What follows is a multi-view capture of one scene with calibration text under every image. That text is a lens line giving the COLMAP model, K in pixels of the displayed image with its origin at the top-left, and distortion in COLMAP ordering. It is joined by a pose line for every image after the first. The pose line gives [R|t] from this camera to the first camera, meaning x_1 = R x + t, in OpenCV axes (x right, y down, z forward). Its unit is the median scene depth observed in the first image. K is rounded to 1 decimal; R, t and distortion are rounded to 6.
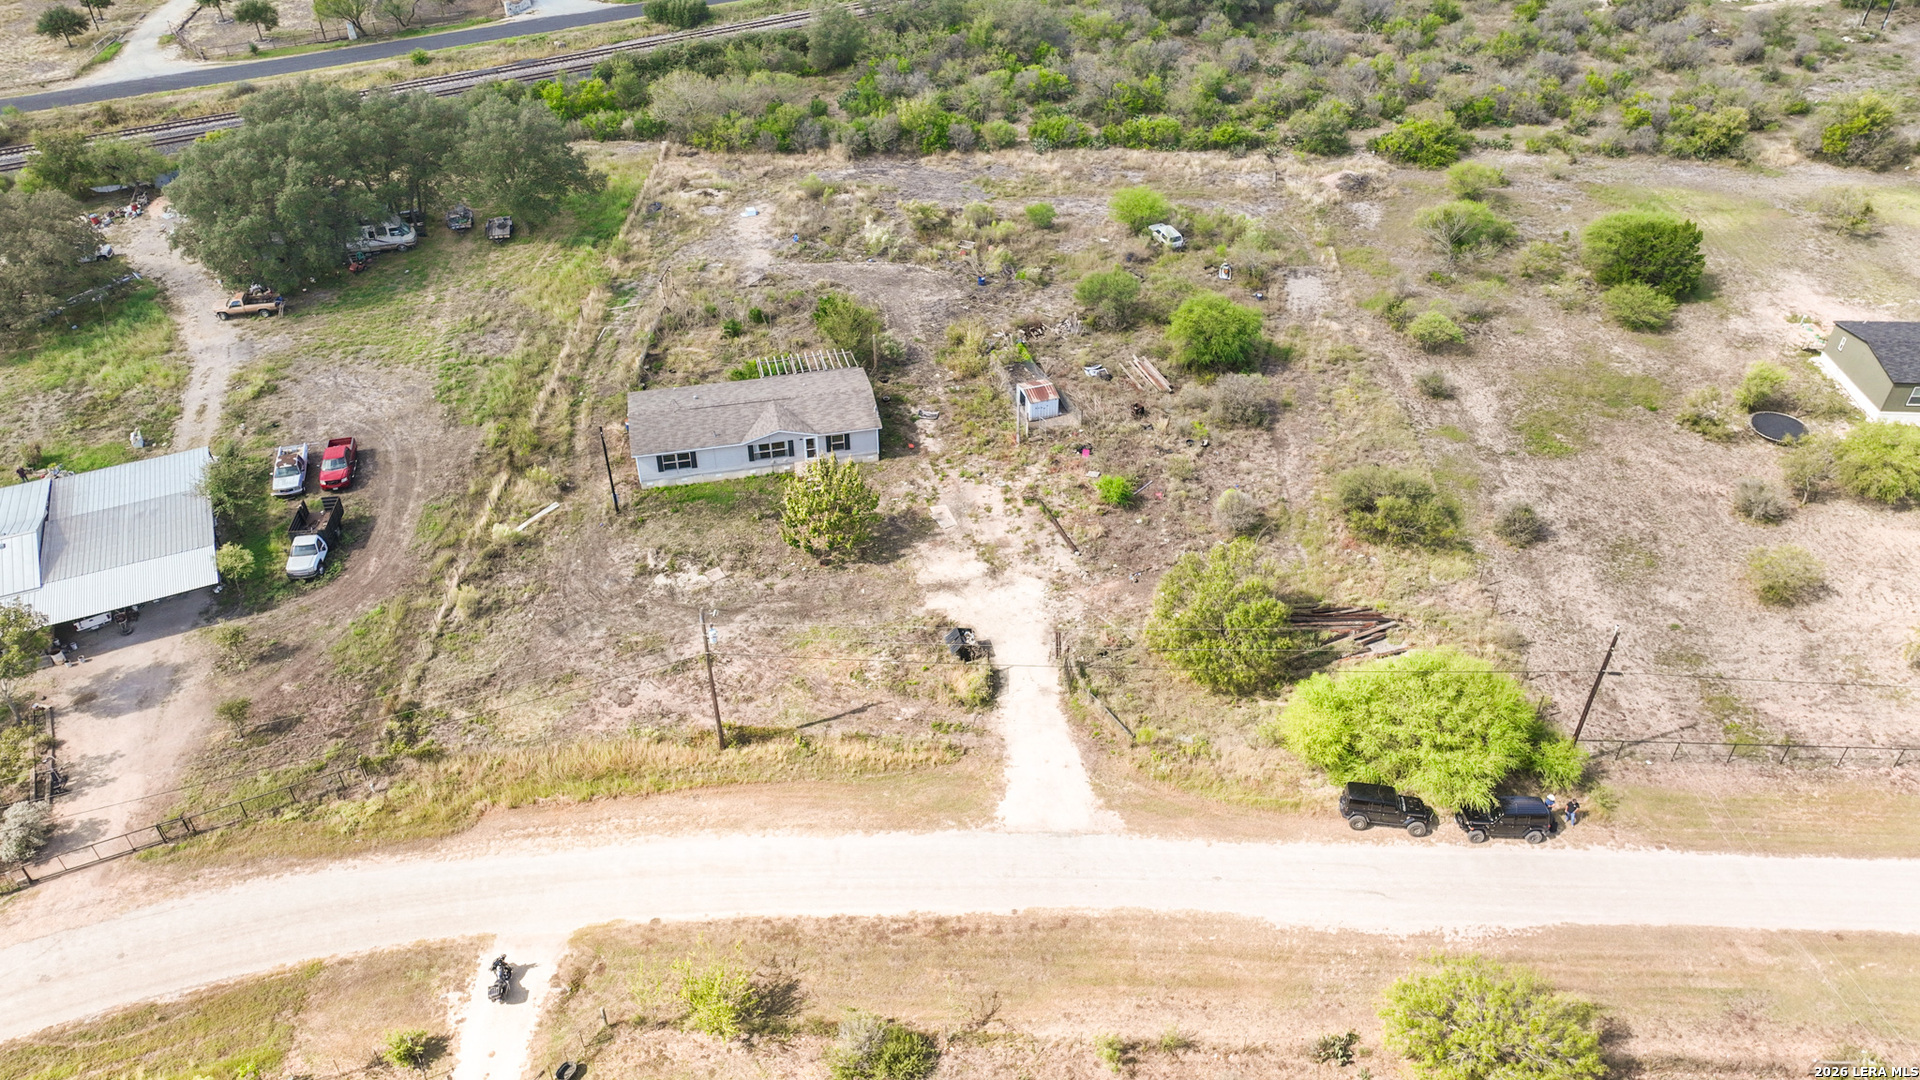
lens RADIAL K [[1350.6, 0, 960.0], [0, 1350.6, 540.0], [0, 0, 1]] dist [0.003842, 0.011501]
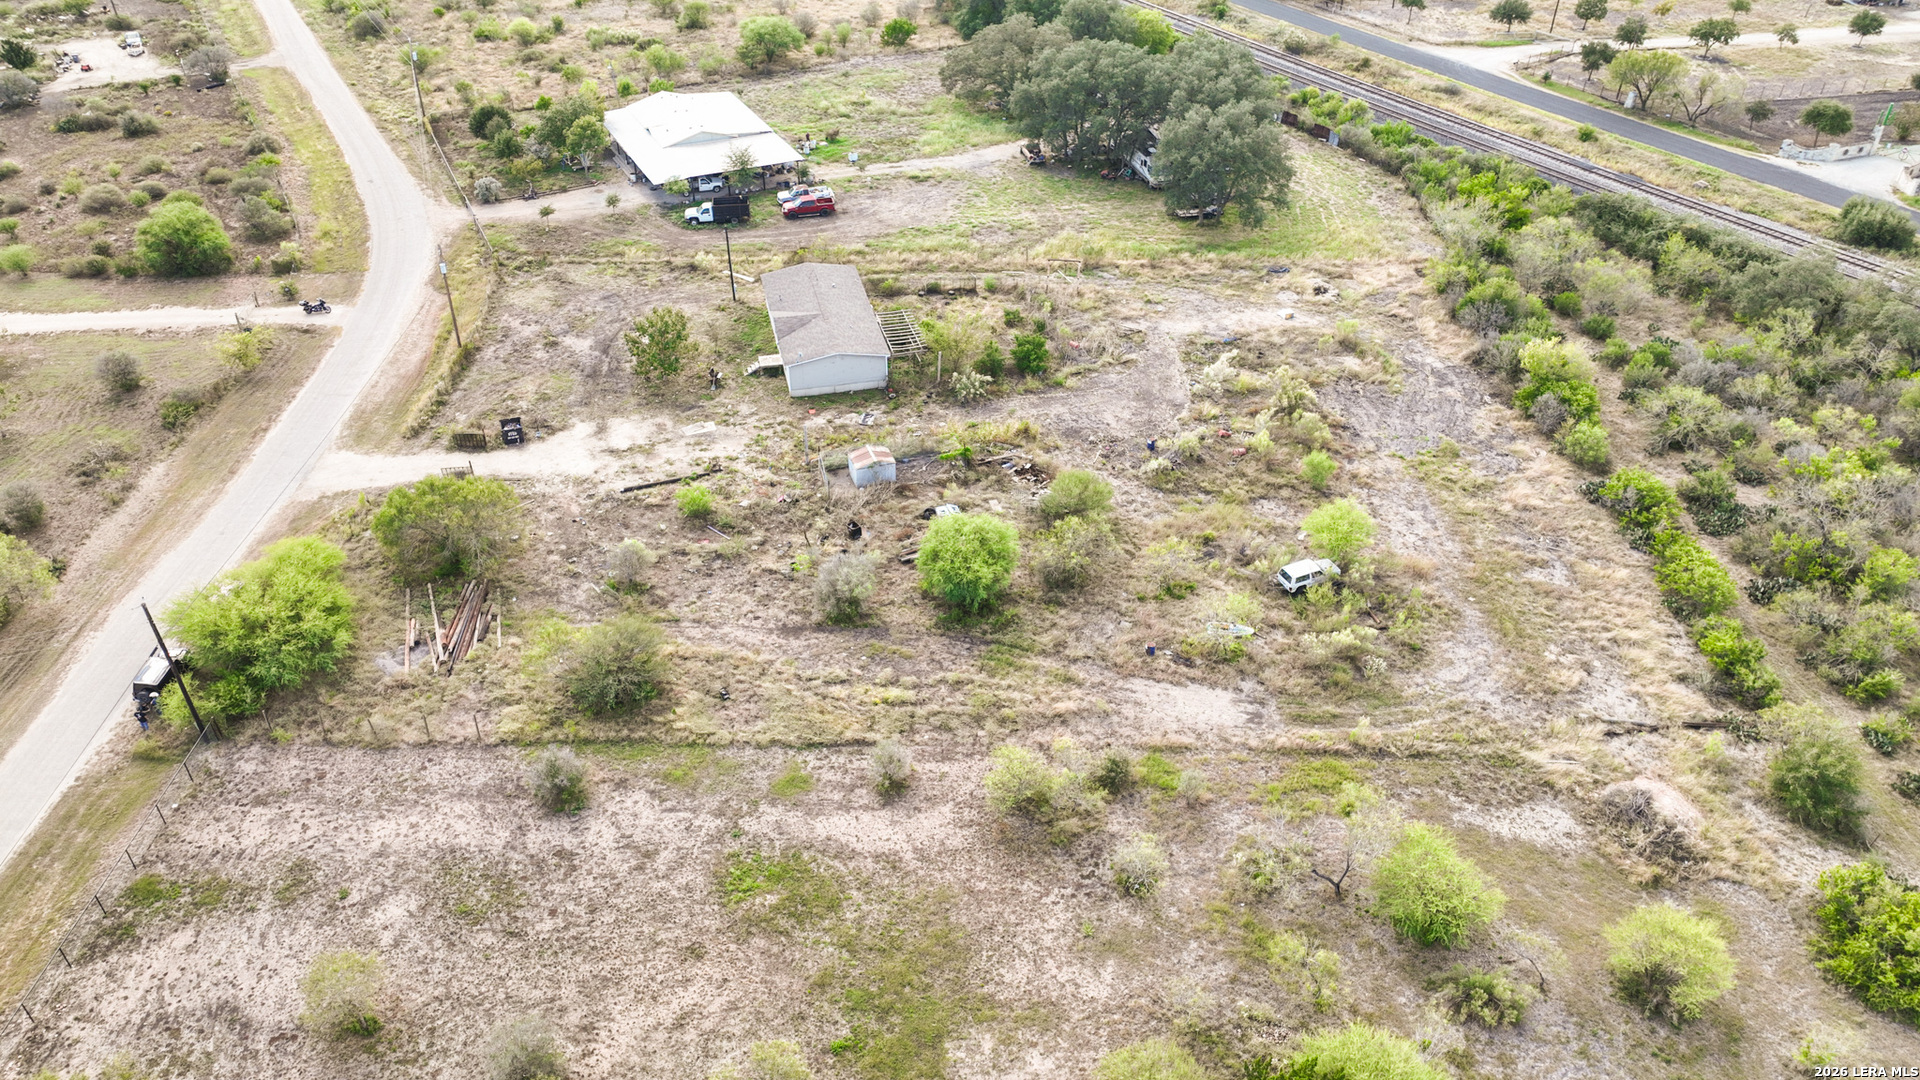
lens RADIAL K [[1349.7, 0, 960.0], [0, 1349.7, 540.0], [0, 0, 1]] dist [0.005311, 0.003597]
pose [[0.010834, 0.582149, -0.813010, 0.917520], [-0.609429, 0.648447, 0.456193, -0.576672], [0.792766, 0.490530, 0.361804, 0.766112]]
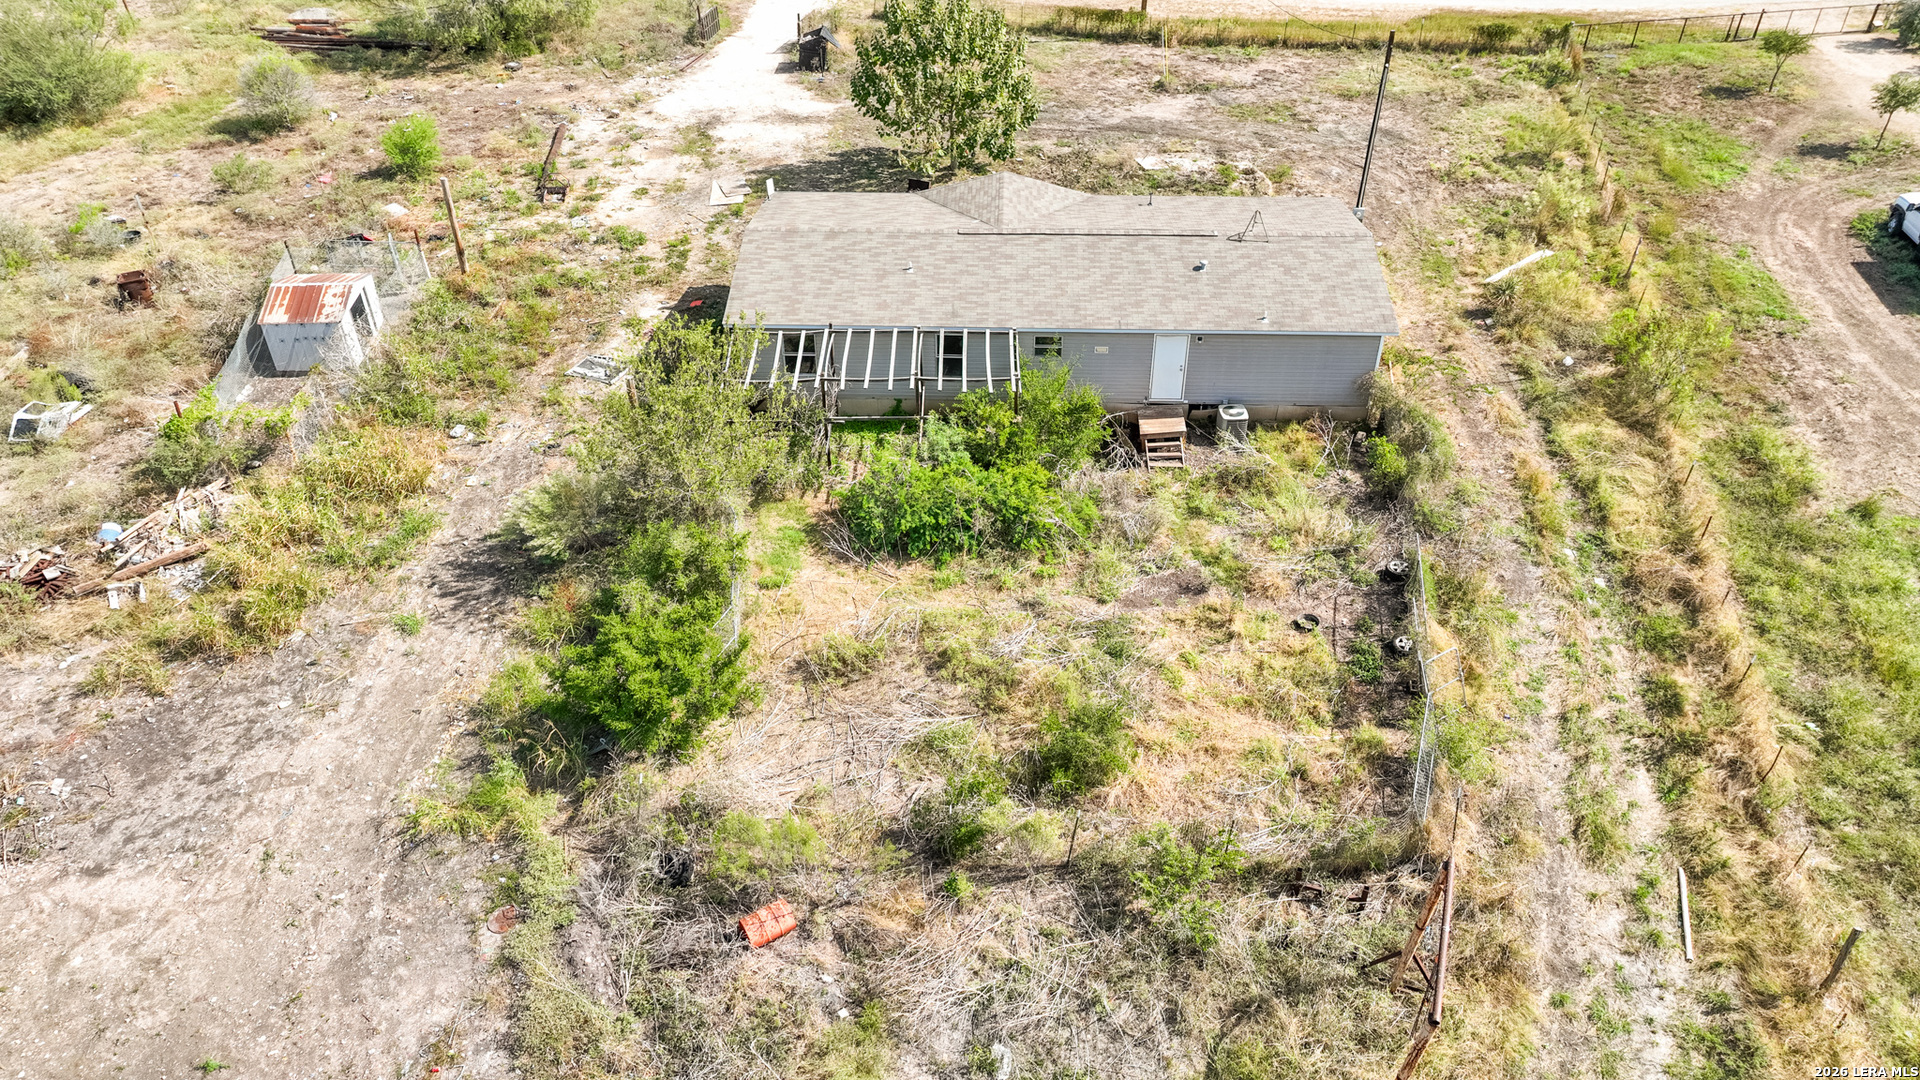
lens RADIAL K [[1349.7, 0, 960.0], [0, 1349.7, 540.0], [0, 0, 1]] dist [0.005311, 0.003597]
pose [[-0.968509, -0.151299, 0.197734, -0.216212], [0.151199, 0.273559, 0.949897, -0.449857], [-0.197810, 0.949881, -0.242068, 1.177421]]
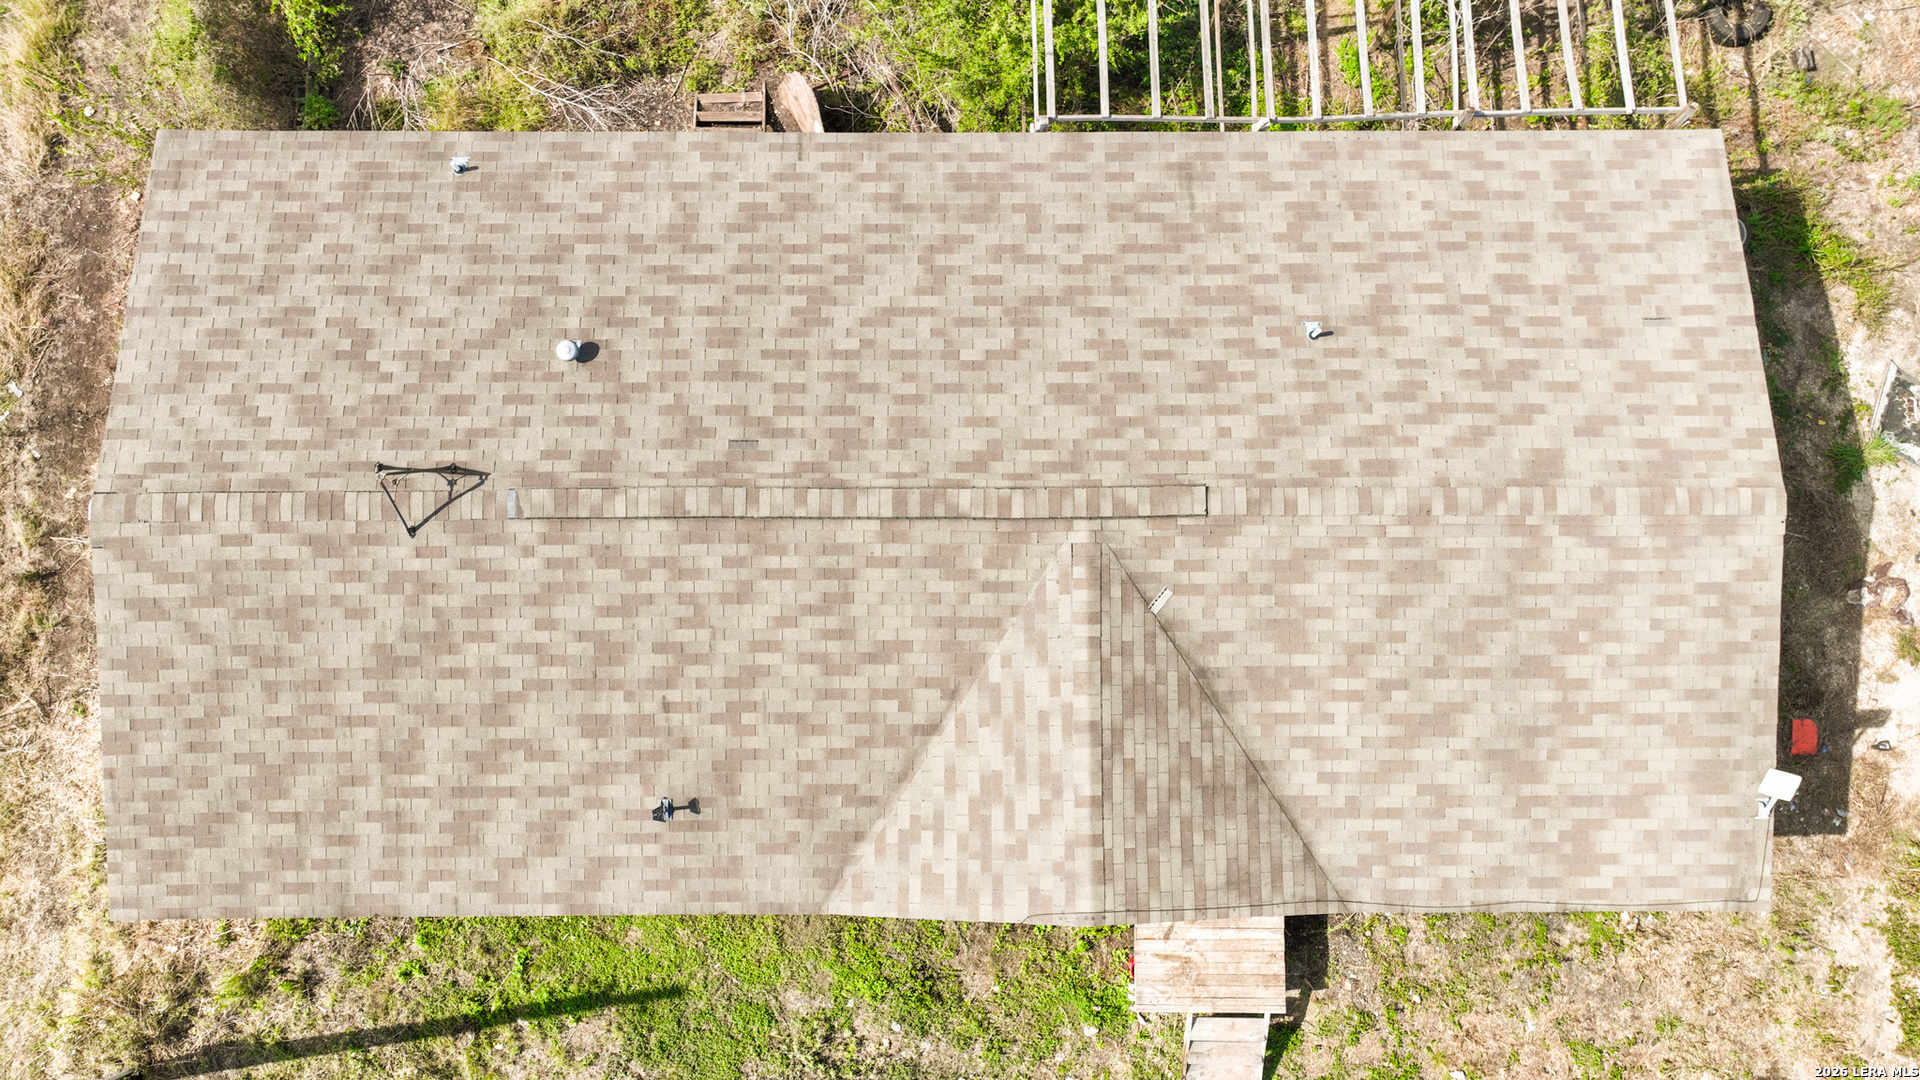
lens RADIAL K [[1349.7, 0, 960.0], [0, 1349.7, 540.0], [0, 0, 1]] dist [0.005311, 0.003597]
pose [[0.977017, 0.212167, -0.020571, -0.147301], [-0.130935, 0.673483, 0.727514, -0.203821], [0.168209, -0.708100, 0.685785, 0.893492]]
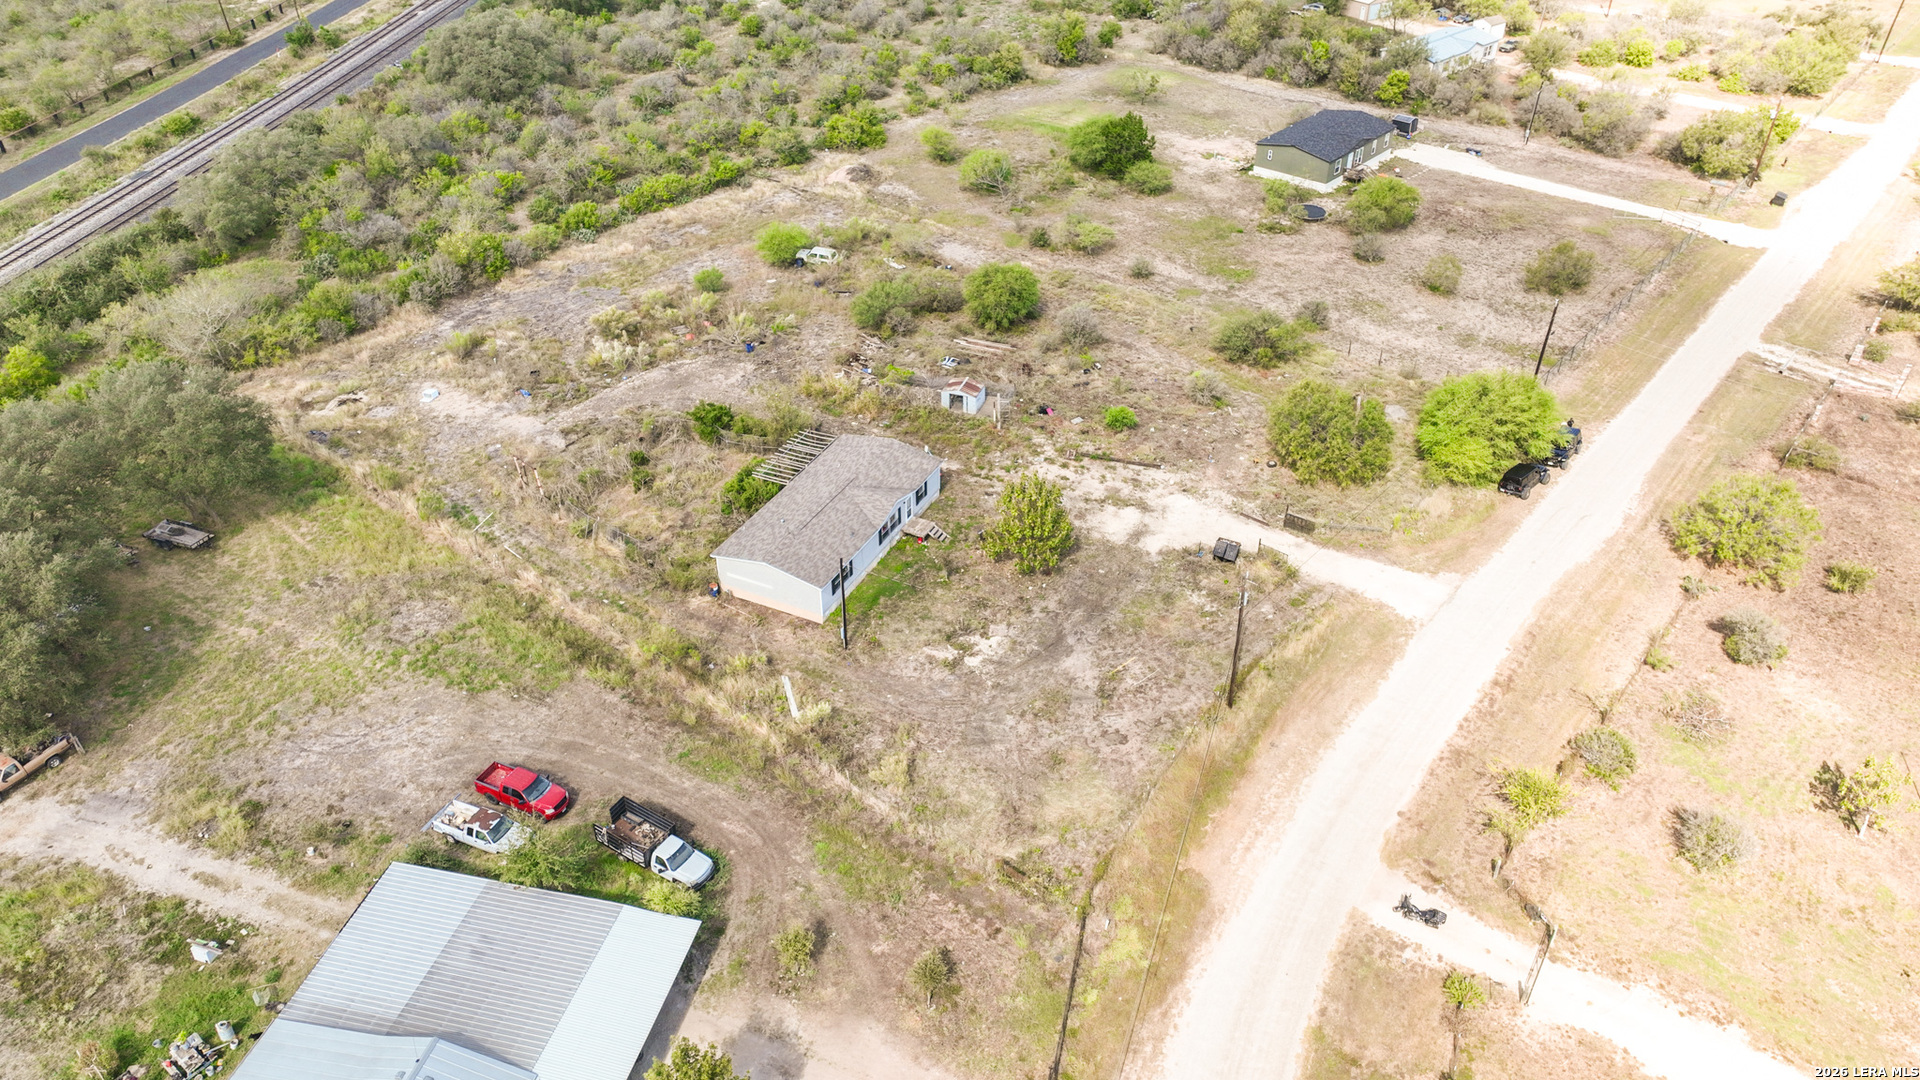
lens RADIAL K [[1350.7, 0, 960.0], [0, 1350.7, 540.0], [0, 0, 1]] dist [0.003914, 0.000391]
pose [[0.624126, -0.451708, 0.637516, -0.721240], [0.477597, 0.866319, 0.146259, -0.172343], [-0.618359, 0.213192, 0.756427, 0.220686]]
